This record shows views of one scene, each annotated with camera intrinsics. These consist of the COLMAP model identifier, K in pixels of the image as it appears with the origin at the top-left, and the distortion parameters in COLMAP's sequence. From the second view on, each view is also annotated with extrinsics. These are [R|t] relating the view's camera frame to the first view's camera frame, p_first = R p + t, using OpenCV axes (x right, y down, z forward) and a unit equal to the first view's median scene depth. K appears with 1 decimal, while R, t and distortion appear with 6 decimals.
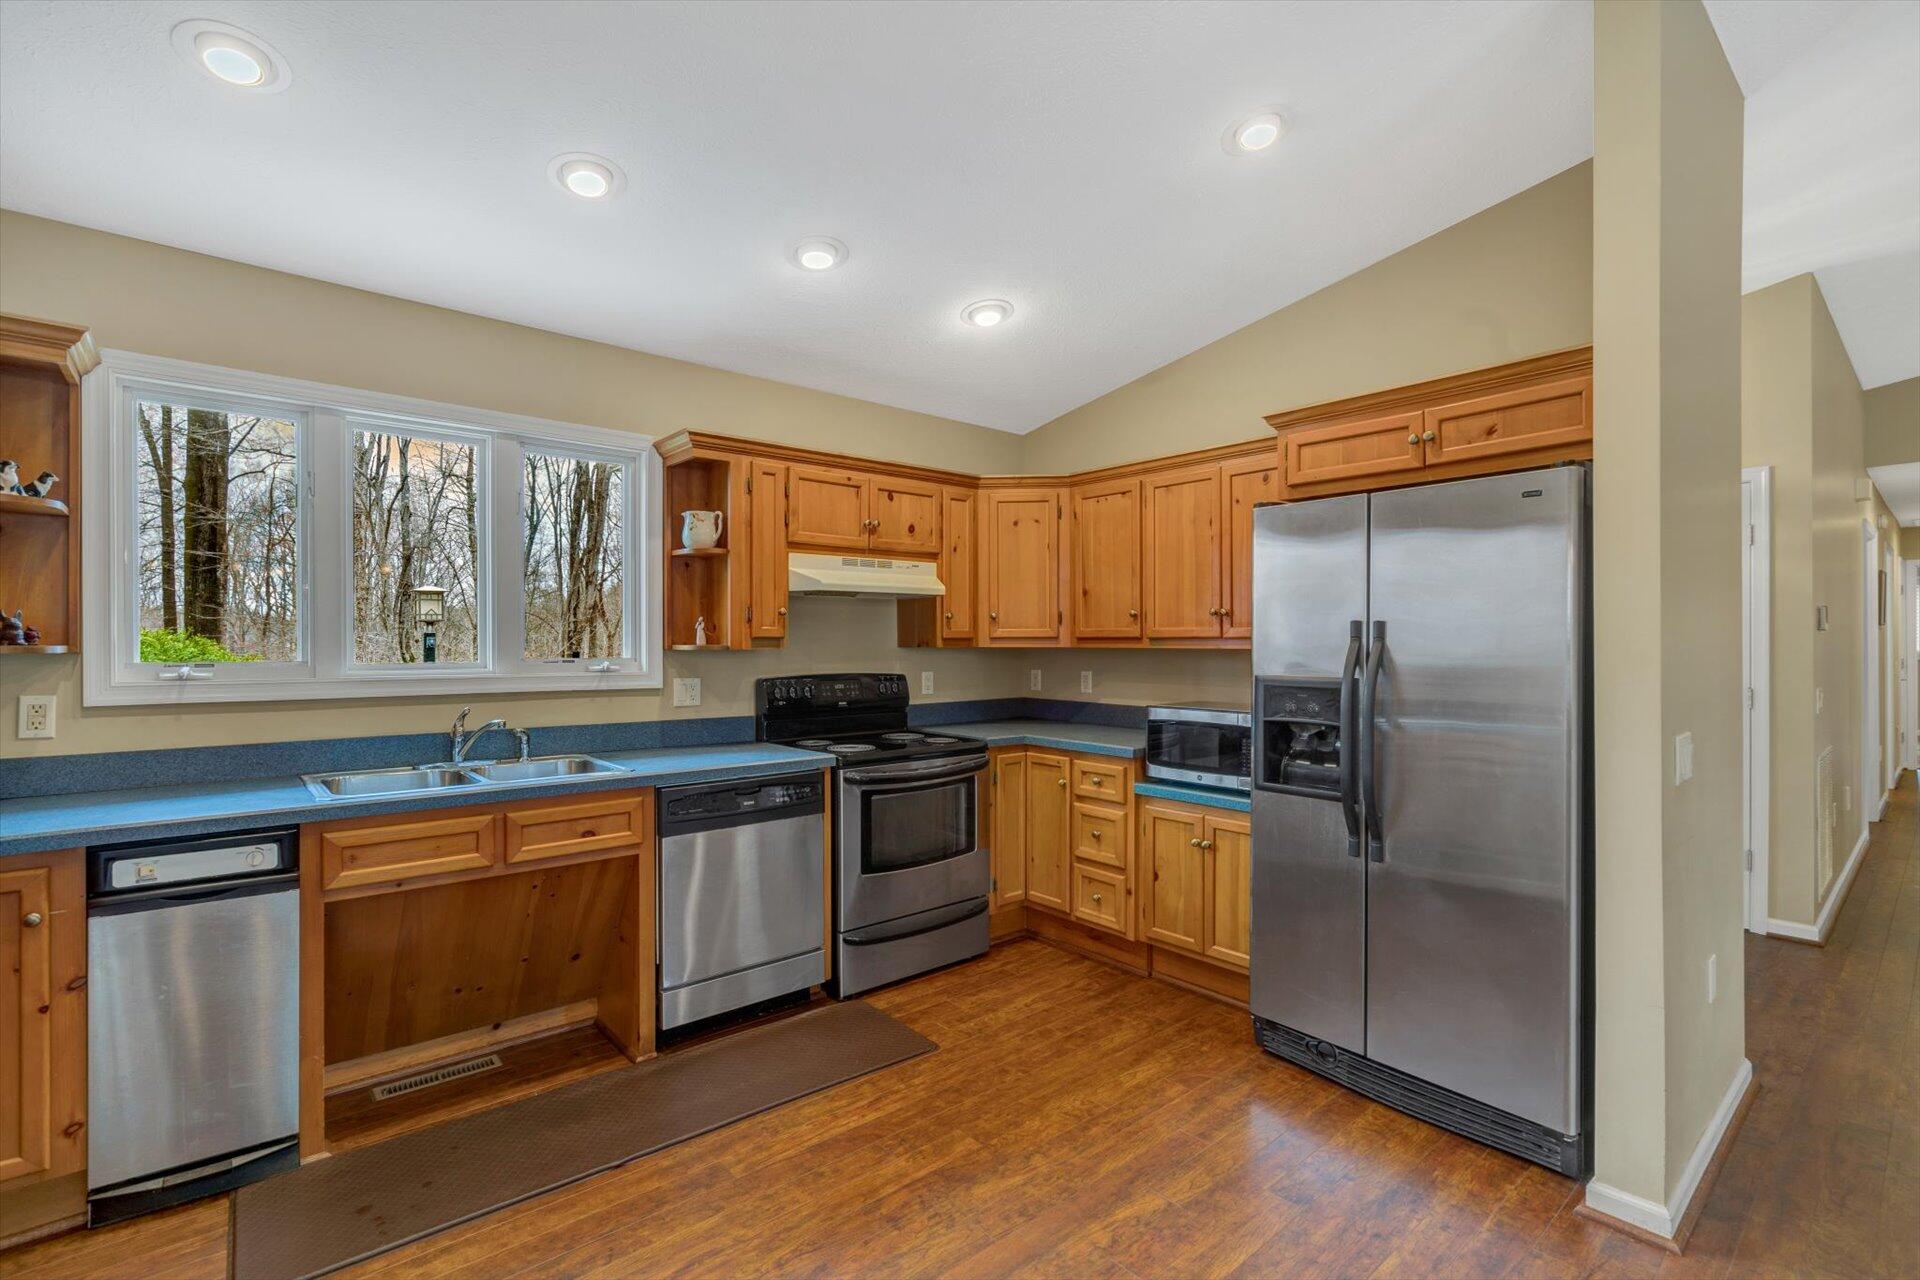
lens RADIAL K [[889.5, 0, 957.0], [0, 889.5, 634.3], [0, 0, 1]] dist [-0.001533, 0.001670]
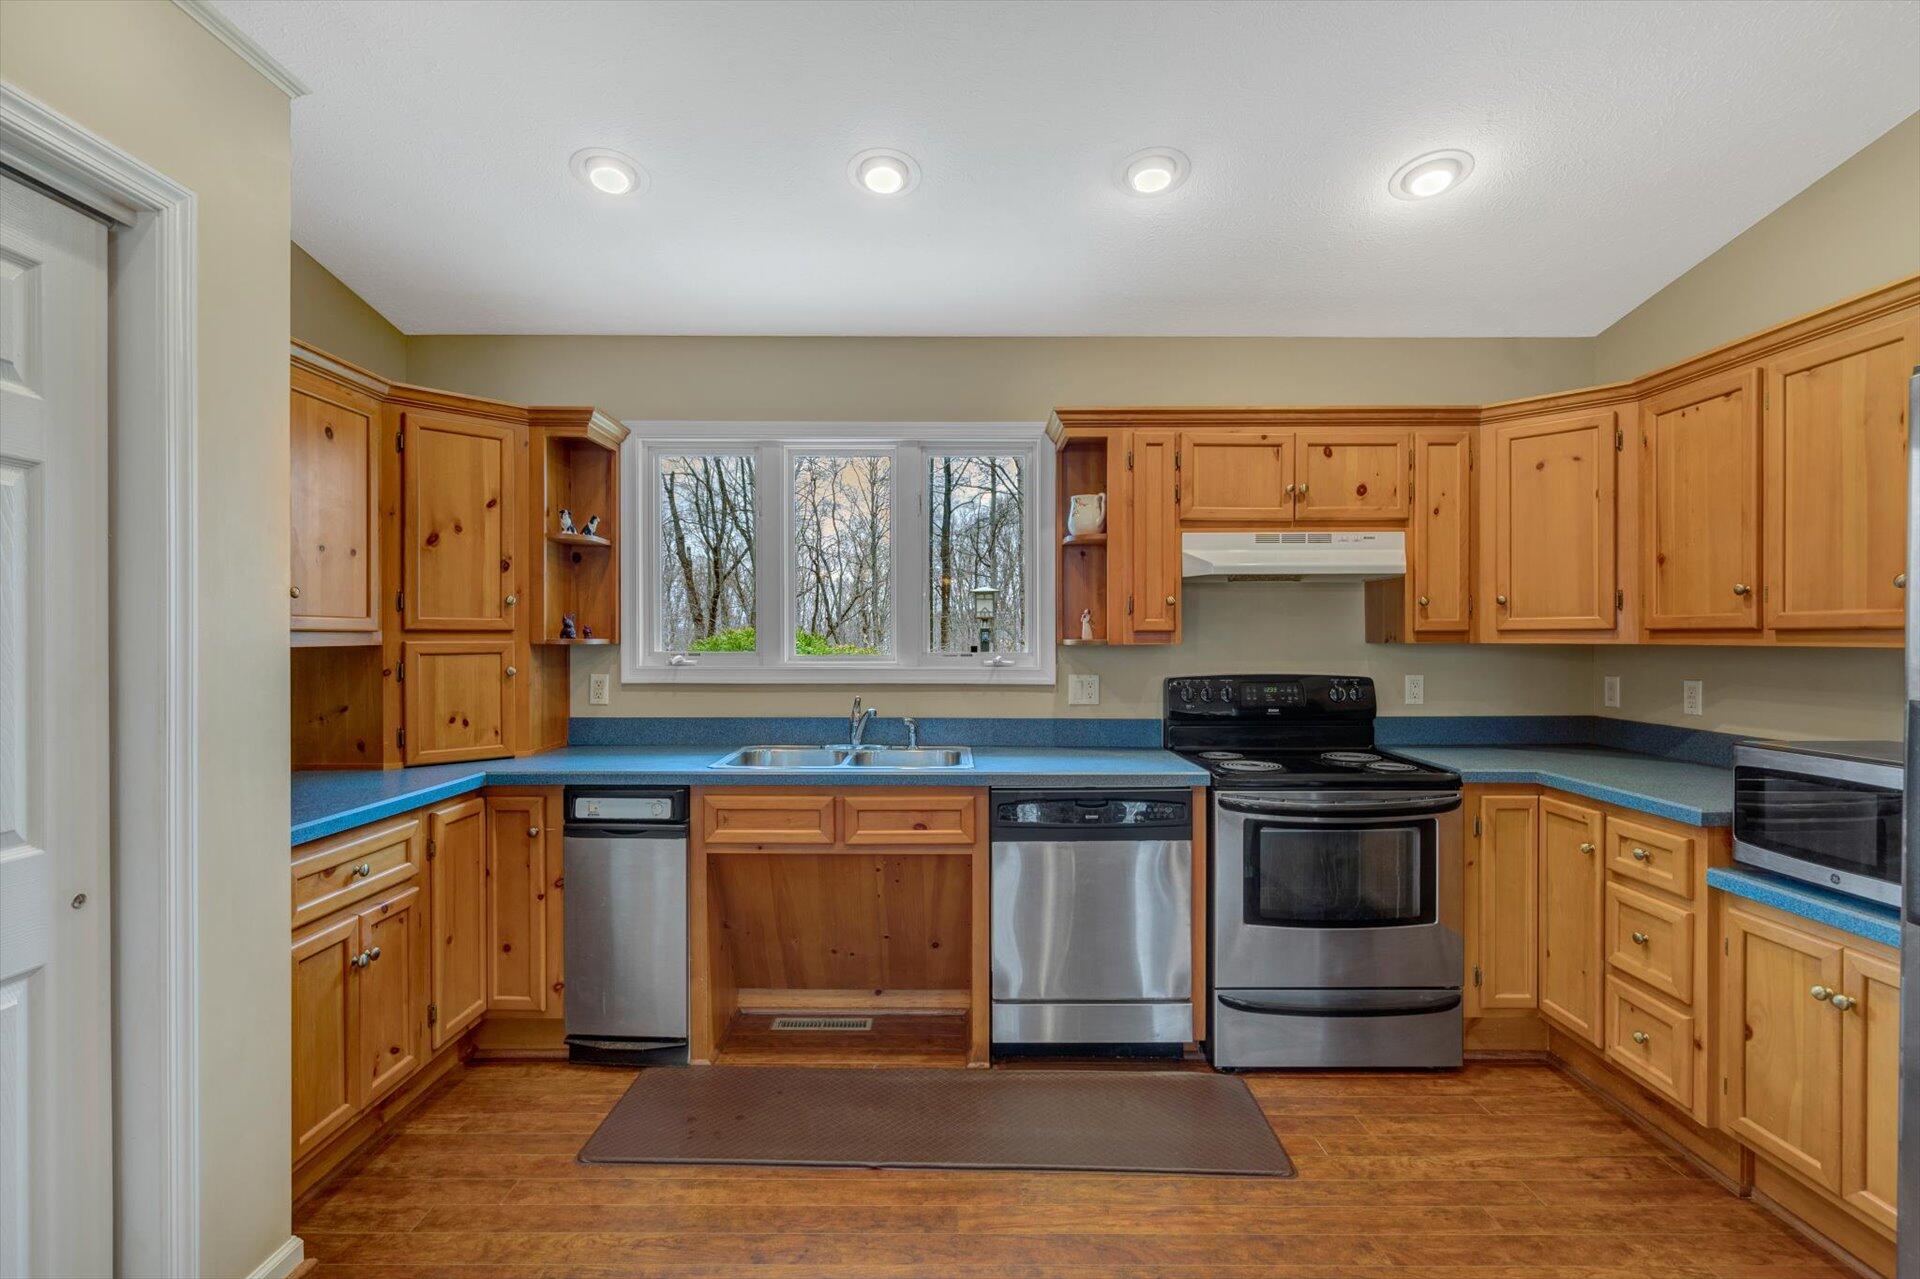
lens RADIAL K [[889.5, 0, 957.0], [0, 889.5, 633.8], [0, 0, 1]] dist [-0.001533, 0.001670]
pose [[0.750695, -0.002569, -0.660643, 0.221252], [0.006027, 0.999977, 0.002961, 0.002551], [0.660621, -0.006204, 0.750694, 0.210890]]
